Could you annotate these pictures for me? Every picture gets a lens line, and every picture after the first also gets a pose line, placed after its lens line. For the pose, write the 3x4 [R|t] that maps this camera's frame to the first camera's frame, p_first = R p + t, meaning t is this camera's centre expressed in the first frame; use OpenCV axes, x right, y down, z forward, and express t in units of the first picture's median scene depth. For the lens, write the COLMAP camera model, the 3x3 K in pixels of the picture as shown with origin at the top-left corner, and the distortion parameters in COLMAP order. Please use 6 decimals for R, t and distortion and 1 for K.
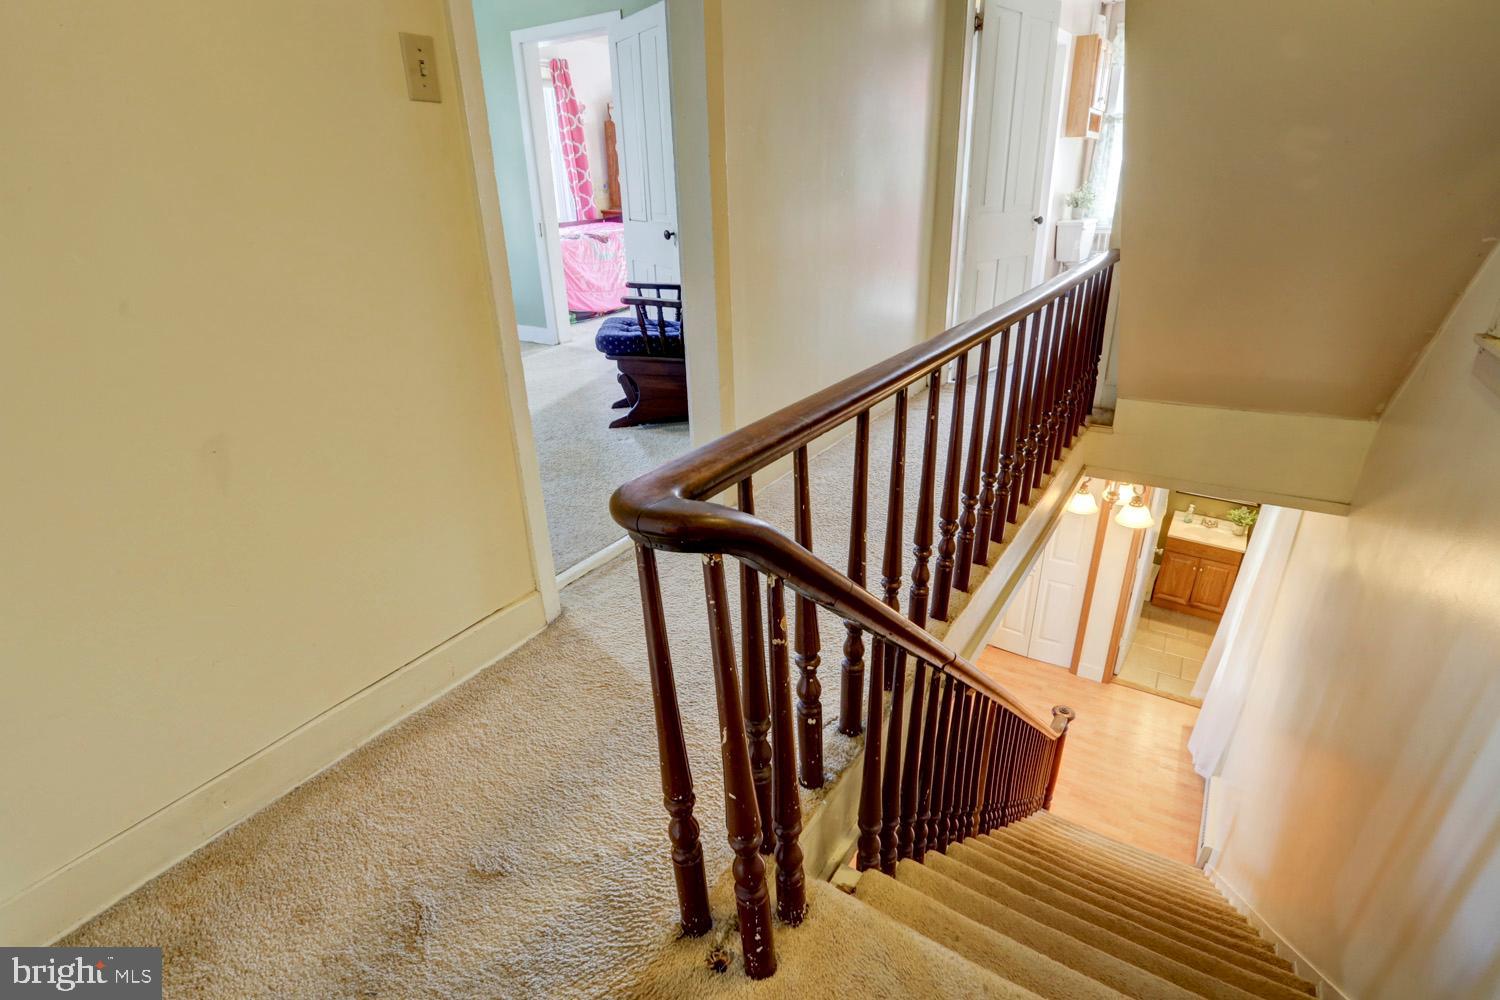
lens RADIAL K [[726.8, 0, 748.0], [0, 726.8, 500.4], [0, 0, 1]] dist [-0.074112, 0.032600]
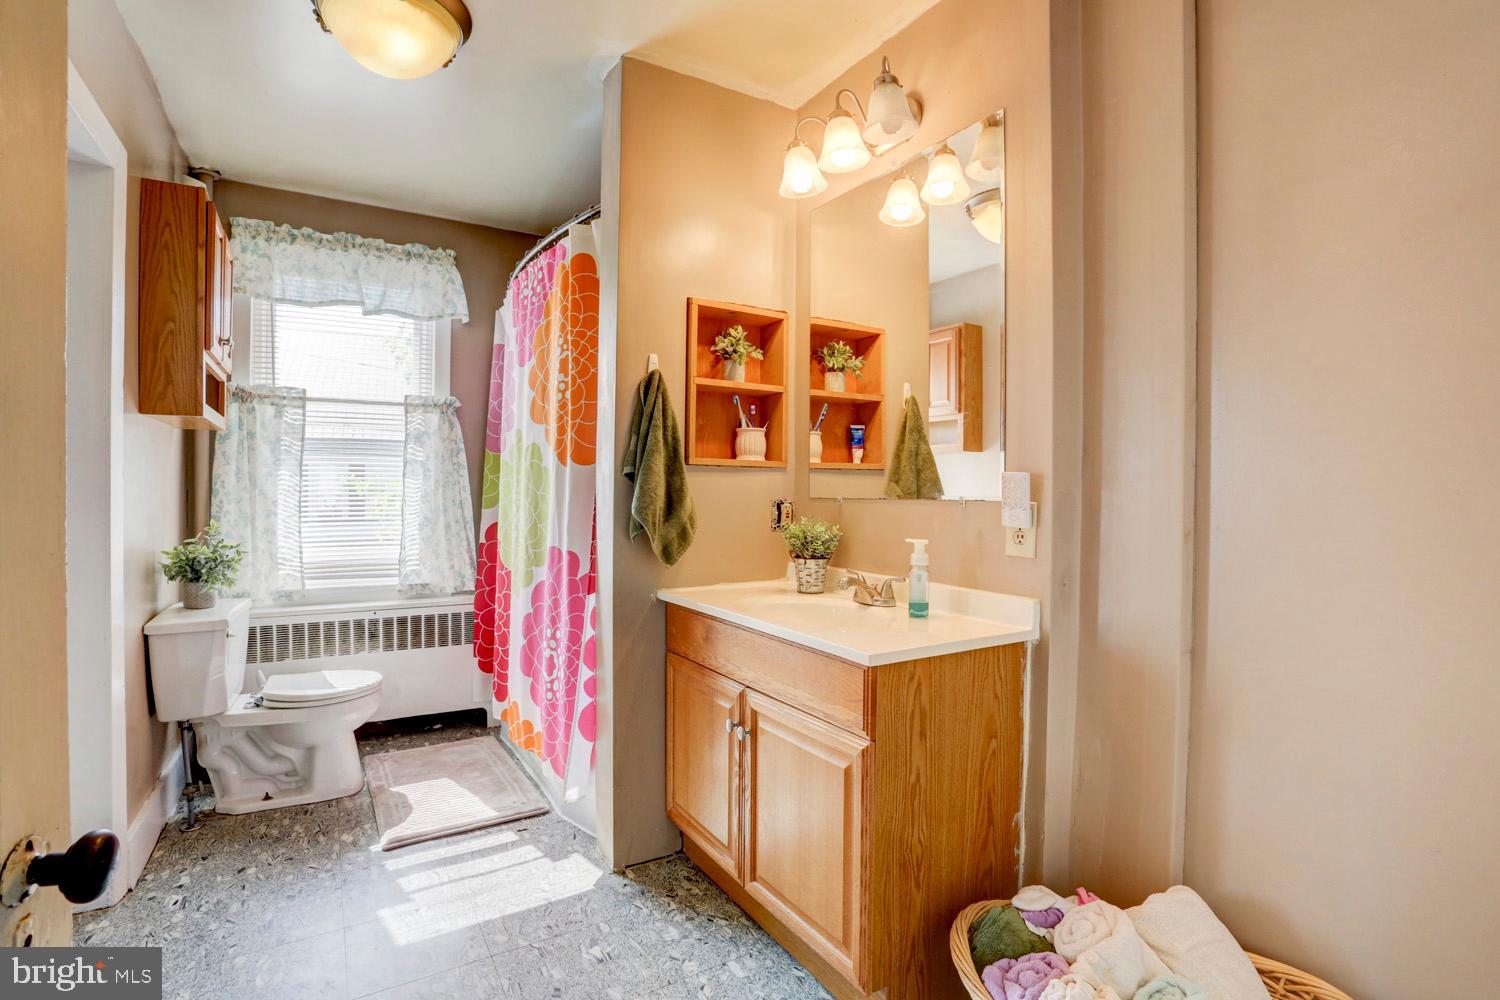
lens RADIAL K [[726.8, 0, 748.0], [0, 726.8, 500.4], [0, 0, 1]] dist [-0.074112, 0.032600]
pose [[0.424809, 0.021813, 0.905020, 0.237924], [0.351647, 0.917231, -0.187168, -0.273788], [-0.834195, 0.397759, 0.381978, 0.575506]]
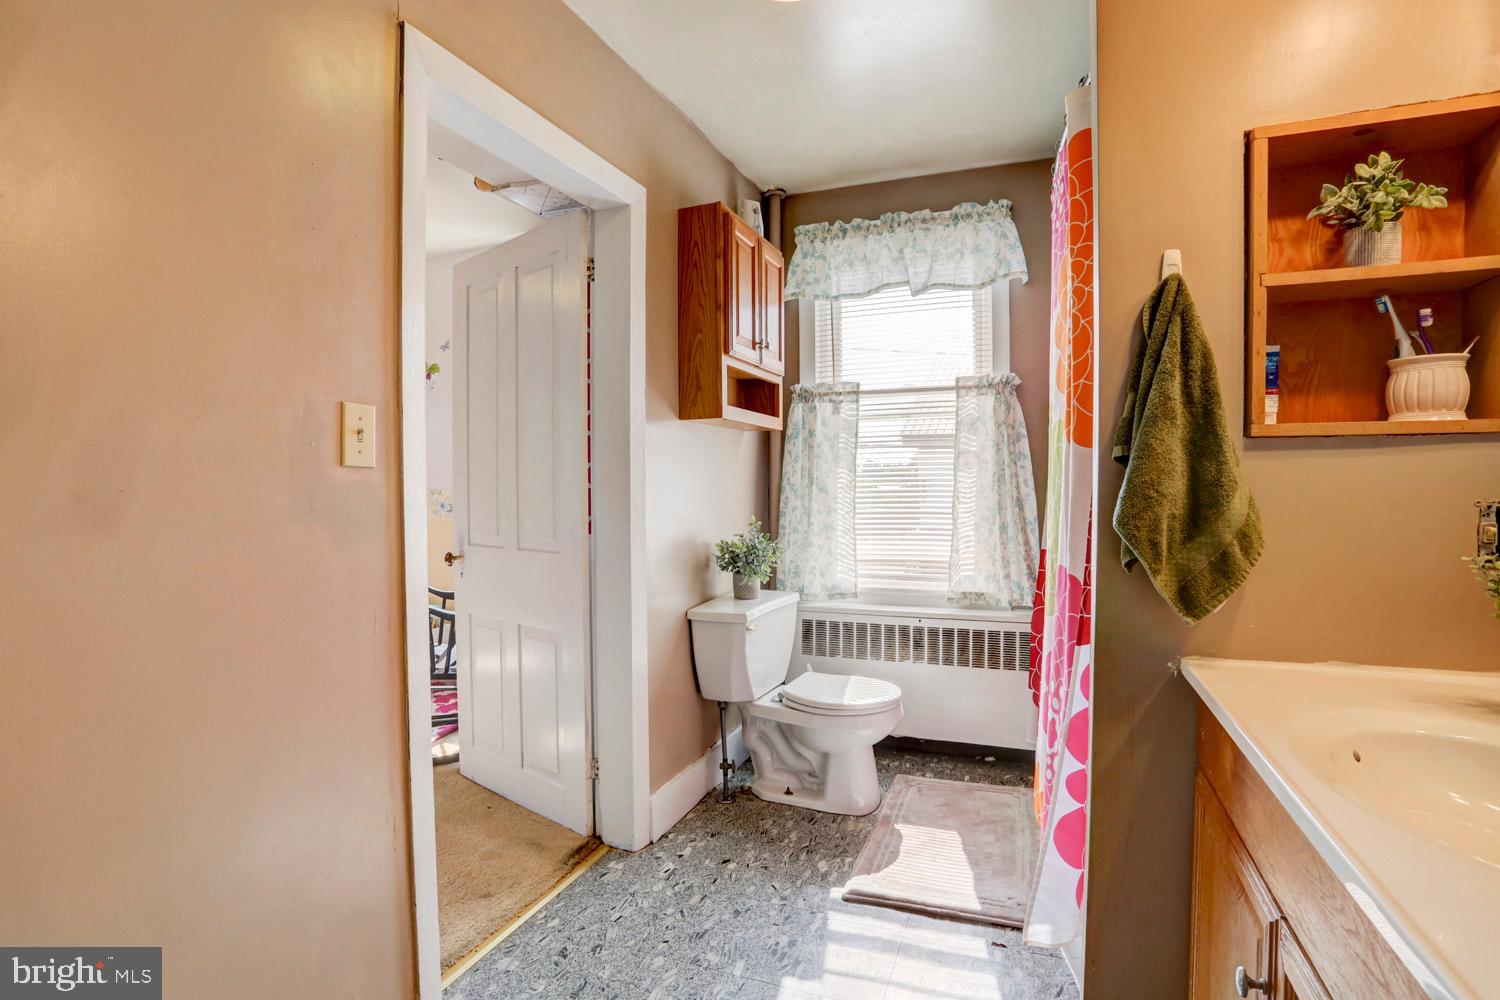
lens RADIAL K [[726.8, 0, 748.0], [0, 726.8, 500.4], [0, 0, 1]] dist [-0.074112, 0.032600]
pose [[0.978742, 0.018327, 0.204277, 0.379572], [0.062890, 0.921201, -0.383971, -0.287219], [-0.195217, 0.388656, 0.900465, 0.591770]]
